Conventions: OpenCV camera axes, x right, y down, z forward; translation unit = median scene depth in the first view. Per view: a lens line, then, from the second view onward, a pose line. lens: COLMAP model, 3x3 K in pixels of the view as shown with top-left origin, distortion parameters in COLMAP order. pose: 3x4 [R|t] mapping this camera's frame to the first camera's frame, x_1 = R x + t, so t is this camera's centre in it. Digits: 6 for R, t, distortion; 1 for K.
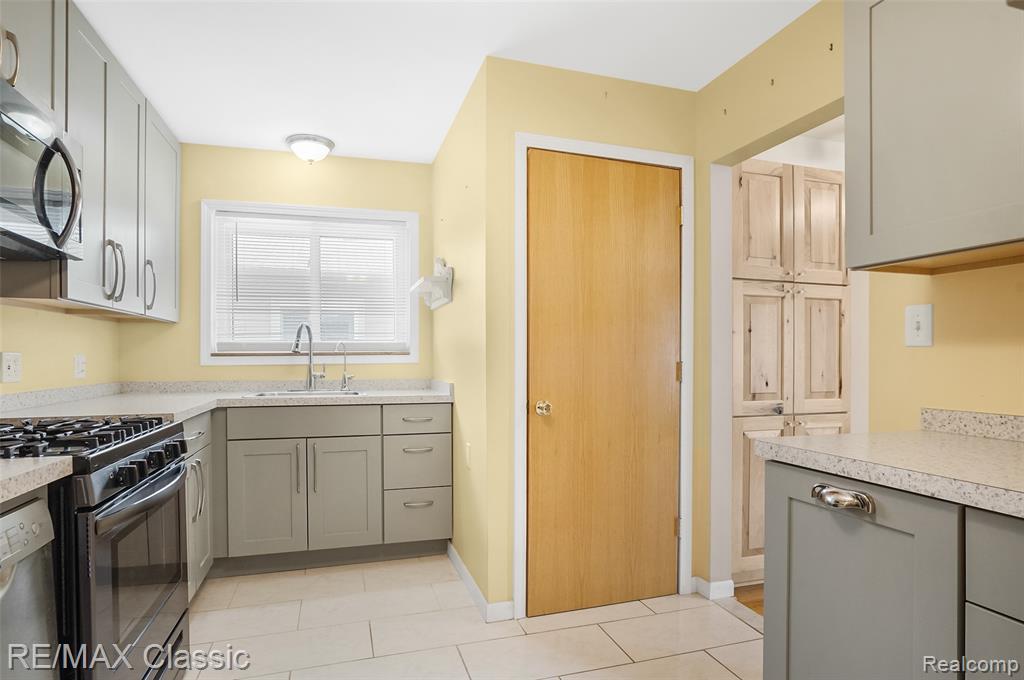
lens RADIAL K [[548.5, 0, 522.8], [0, 548.5, 361.4], [0, 0, 1]] dist [-0.030013, 0.001245]
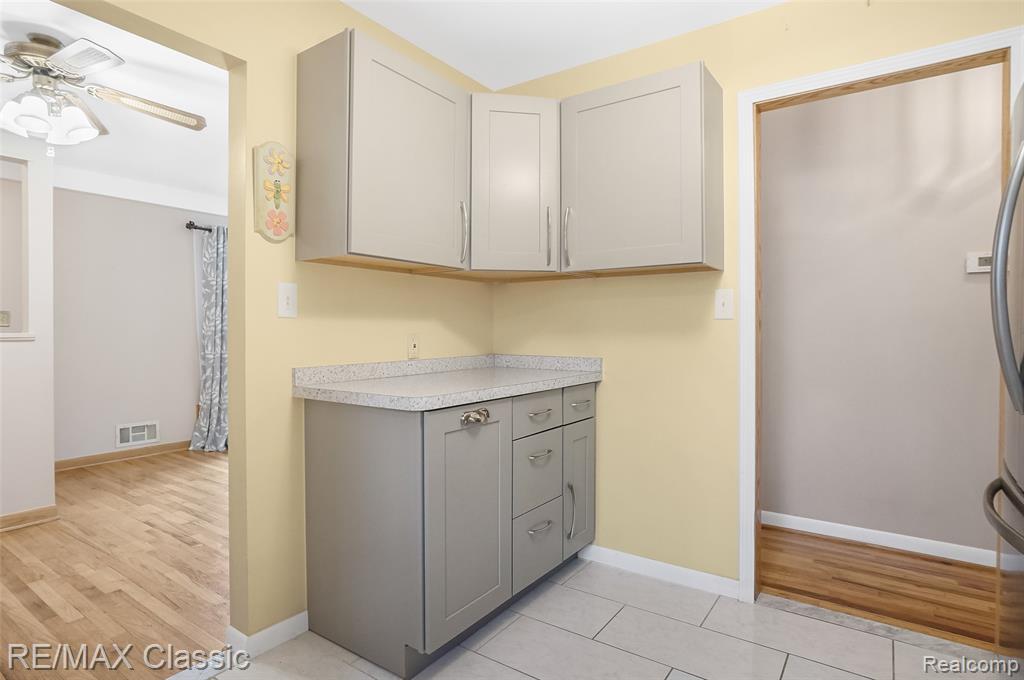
lens RADIAL K [[535.1, 0, 512.0], [0, 535.1, 340.0], [0, 0, 1]] dist [-0.028984, 0.000583]
pose [[-0.599455, -0.015301, 0.800262, -0.299424], [0.004031, 0.999747, 0.022135, -0.000911], [-0.800398, 0.016495, -0.599242, 0.775102]]
